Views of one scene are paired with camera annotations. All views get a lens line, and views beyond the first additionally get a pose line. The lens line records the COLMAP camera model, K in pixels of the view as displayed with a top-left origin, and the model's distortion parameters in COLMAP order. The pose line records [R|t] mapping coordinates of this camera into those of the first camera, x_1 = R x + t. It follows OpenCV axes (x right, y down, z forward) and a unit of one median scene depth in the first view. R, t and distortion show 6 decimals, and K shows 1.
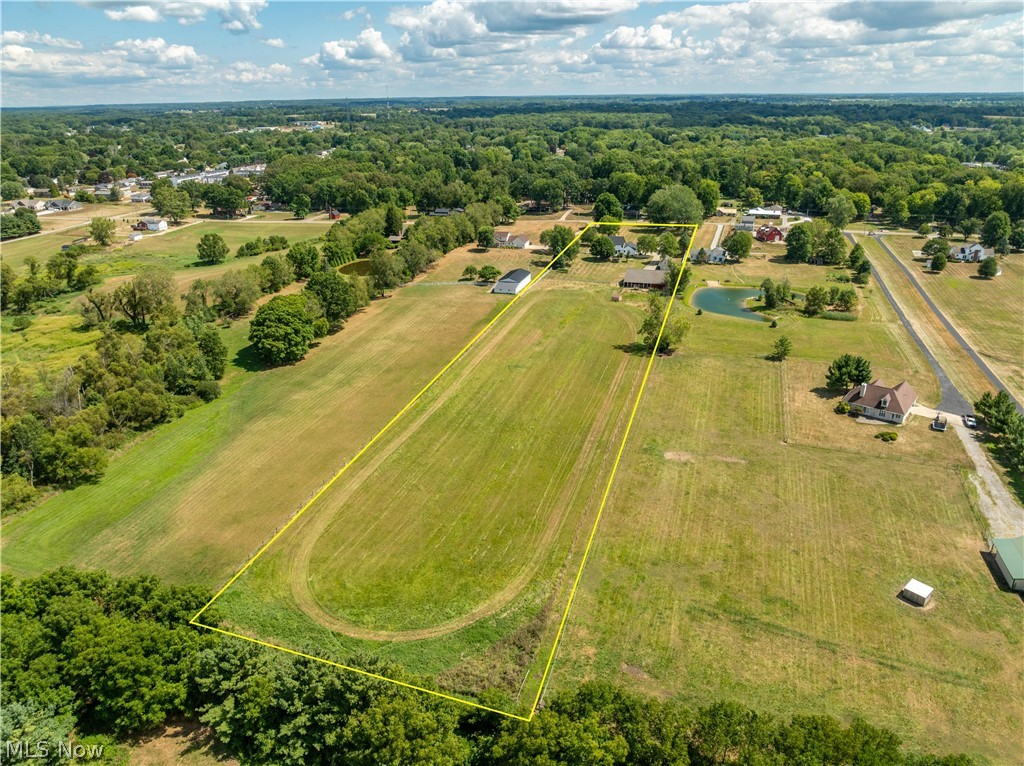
lens RADIAL K [[722.2, 0, 516.5], [0, 722.2, 385.9], [0, 0, 1]] dist [-0.054647, 0.028430]
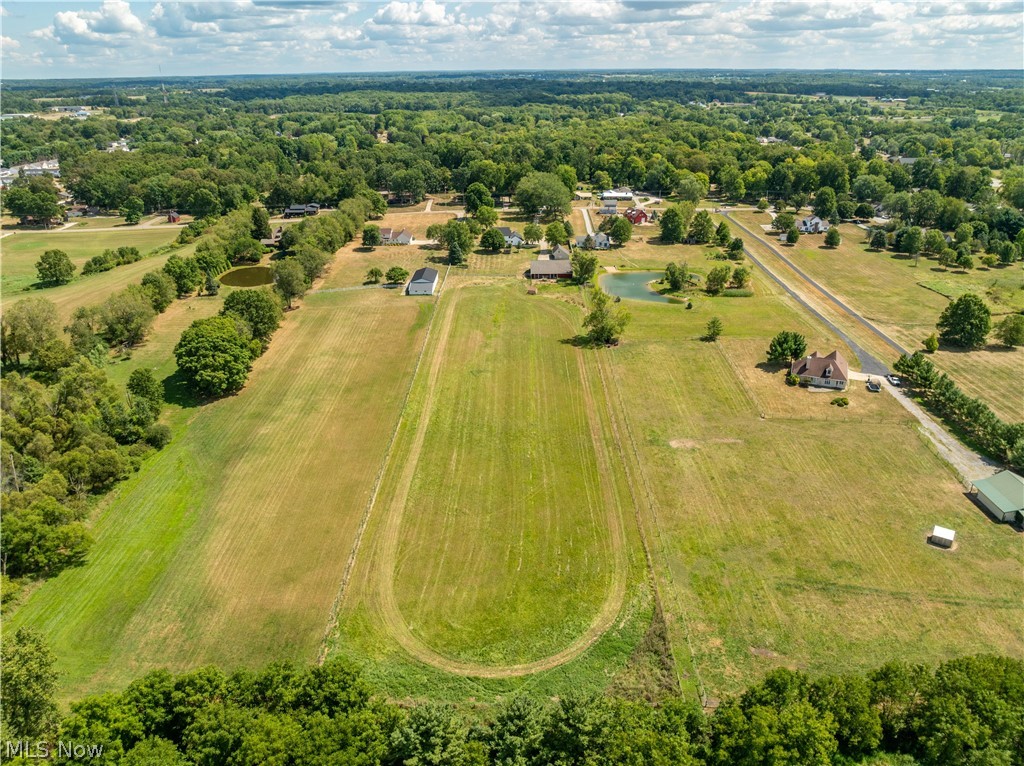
lens RADIAL K [[722.2, 0, 517.5], [0, 722.2, 381.5], [0, 0, 1]] dist [-0.054647, 0.028430]
pose [[0.958961, -0.109205, 0.261665, -0.153081], [0.103156, 0.993985, 0.036784, -0.032090], [-0.264108, -0.008282, 0.964458, 0.017959]]
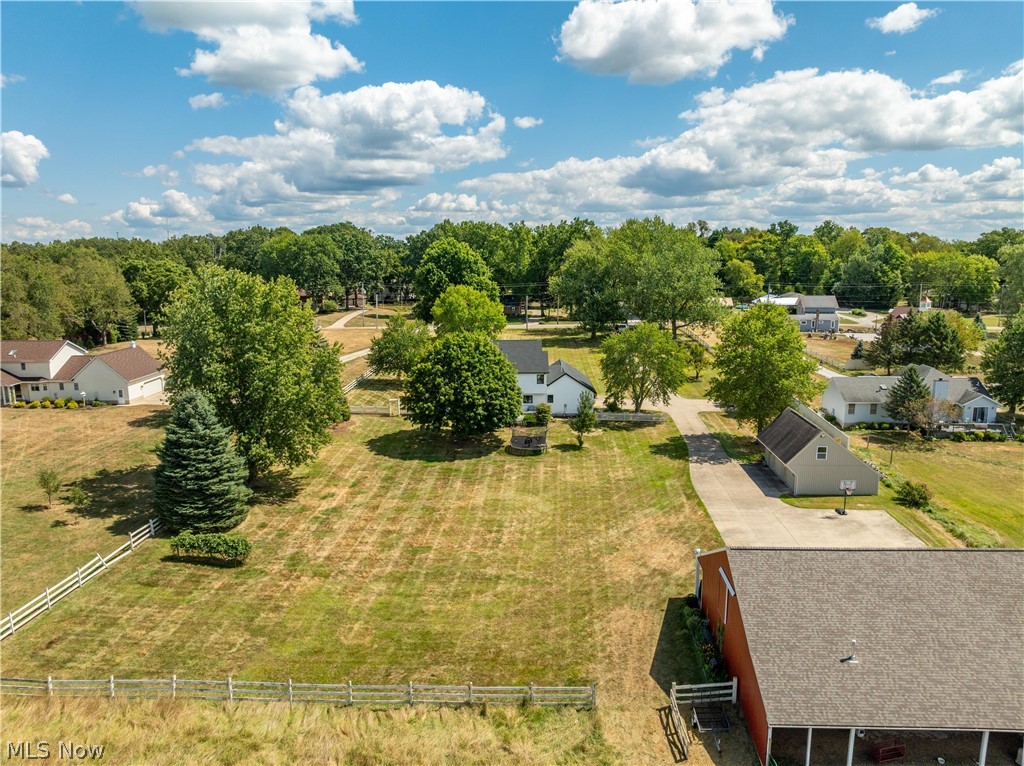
lens RADIAL K [[722.2, 0, 510.8], [0, 722.2, 384.0], [0, 0, 1]] dist [-0.054647, 0.028430]
pose [[0.971901, -0.035733, 0.232661, 0.095656], [0.083388, 0.976577, -0.198352, -0.170670], [-0.220124, 0.212179, 0.952116, 0.908446]]
